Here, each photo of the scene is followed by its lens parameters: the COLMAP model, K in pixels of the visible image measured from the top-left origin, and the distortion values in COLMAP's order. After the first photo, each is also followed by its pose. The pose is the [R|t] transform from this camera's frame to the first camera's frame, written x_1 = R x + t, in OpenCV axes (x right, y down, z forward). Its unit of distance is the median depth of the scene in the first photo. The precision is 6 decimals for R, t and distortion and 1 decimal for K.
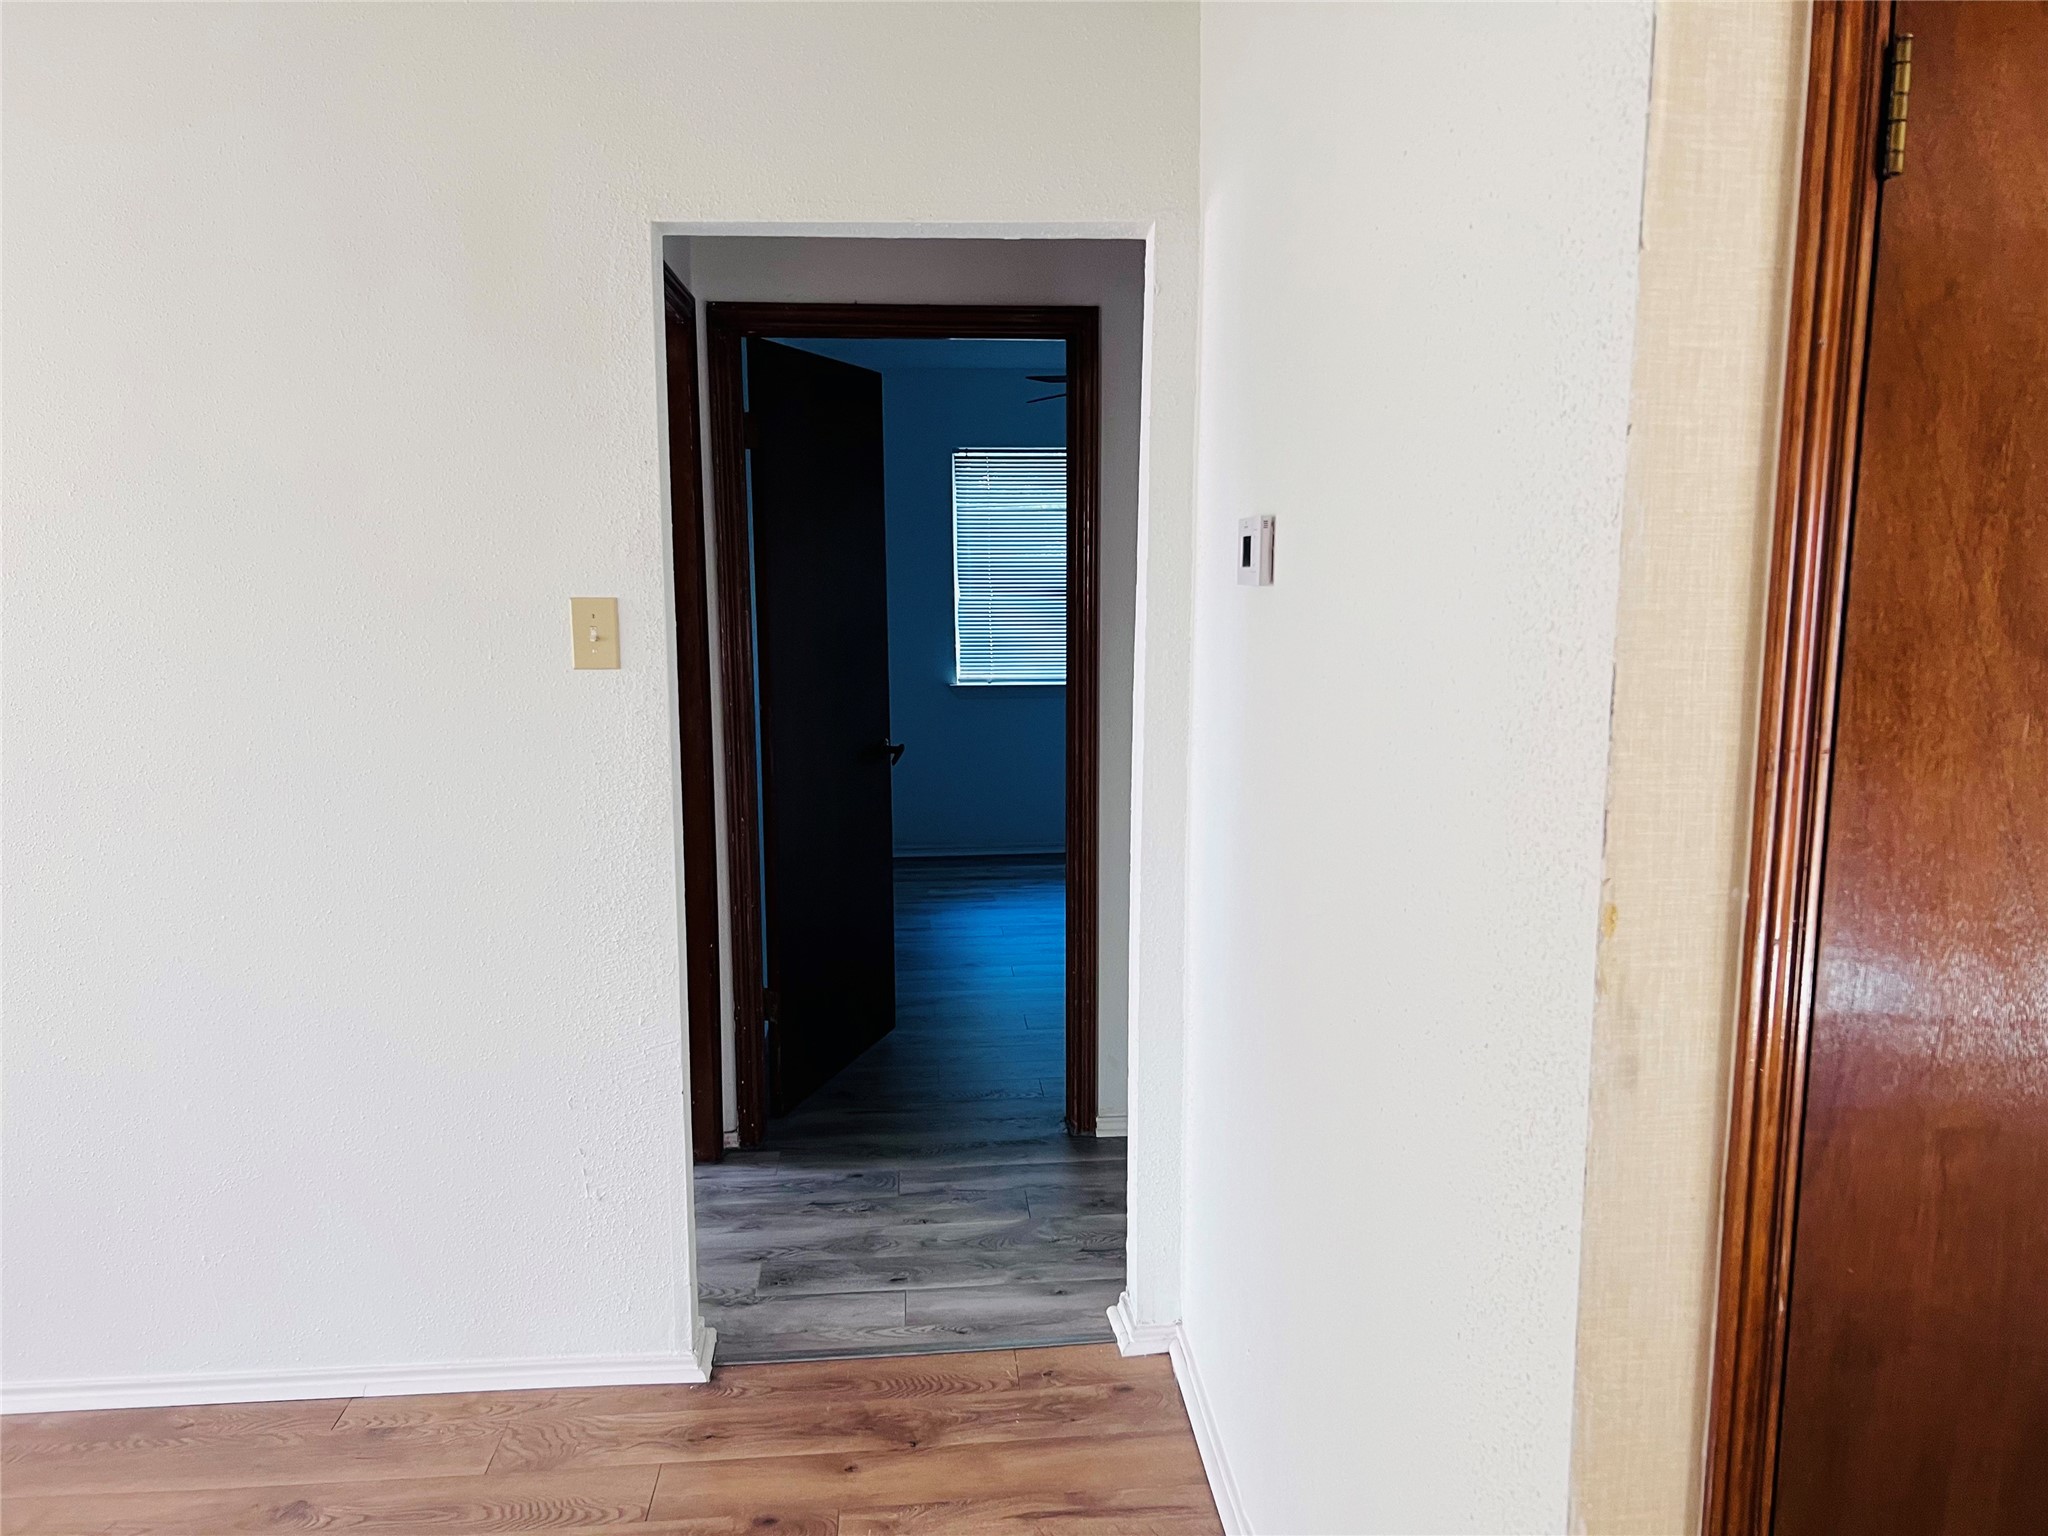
lens RADIAL K [[1539.3, 0, 1076.6], [0, 1539.3, 767.2], [0, 0, 1]] dist [0.052770, -0.058930]
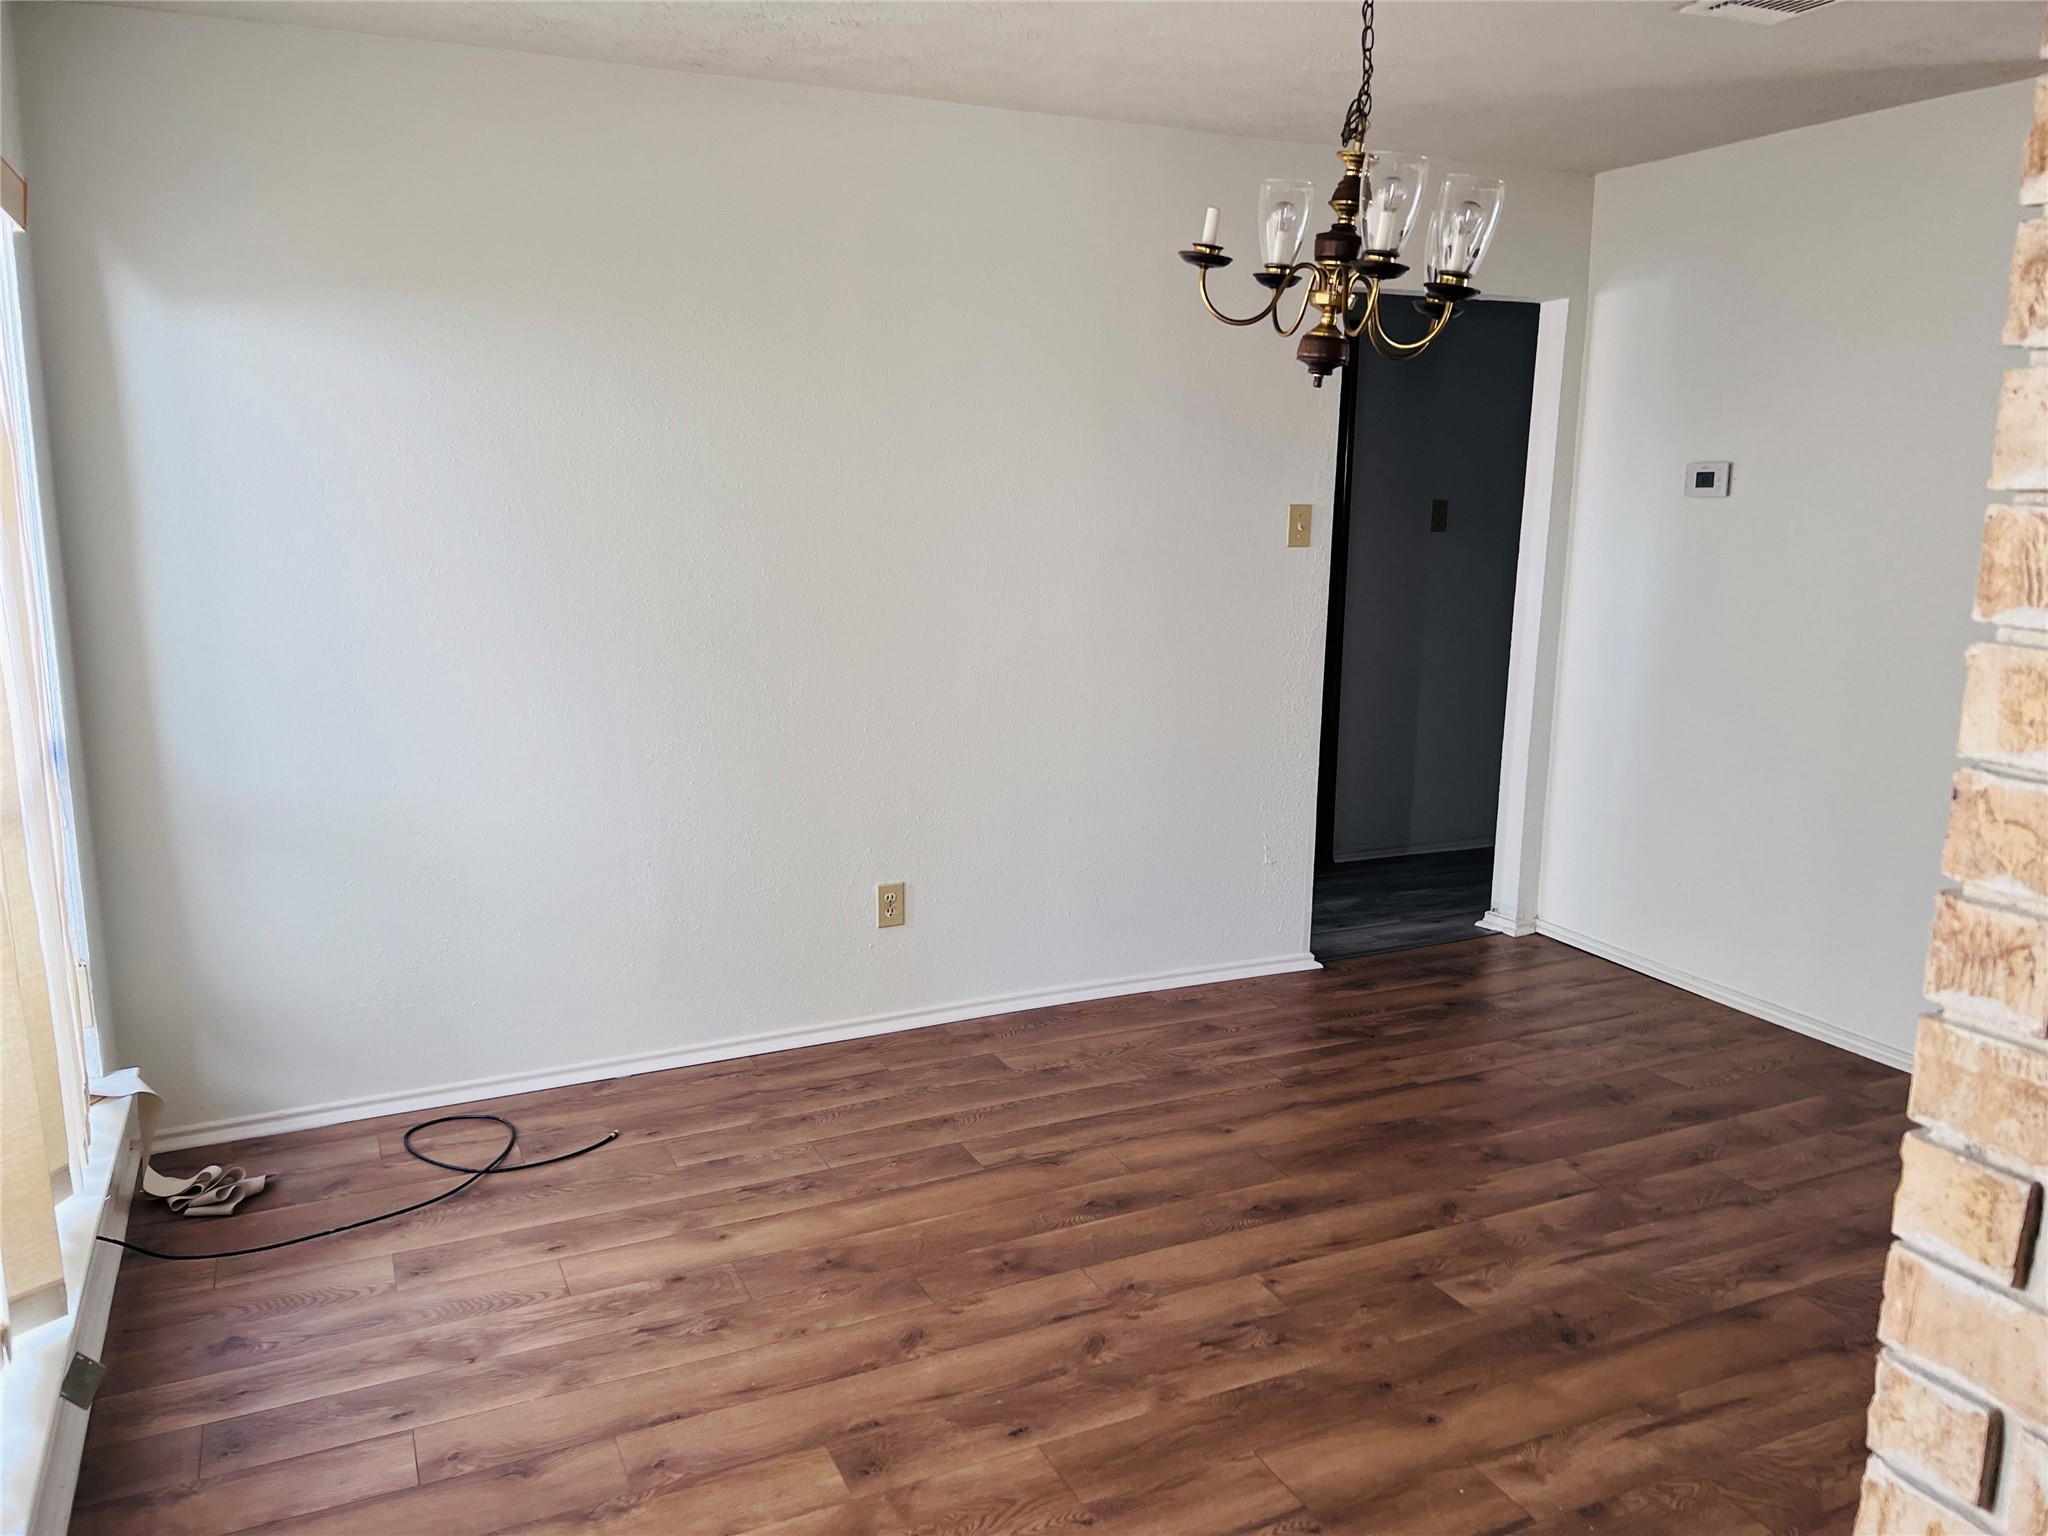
lens RADIAL K [[1539.3, 0, 1007.8], [0, 1539.3, 830.2], [0, 0, 1]] dist [0.052770, -0.058930]
pose [[0.944380, -0.063055, 0.322753, -2.742853], [0.032664, 0.994578, 0.098731, 0.155247], [-0.327229, -0.082697, 0.941320, -1.202483]]
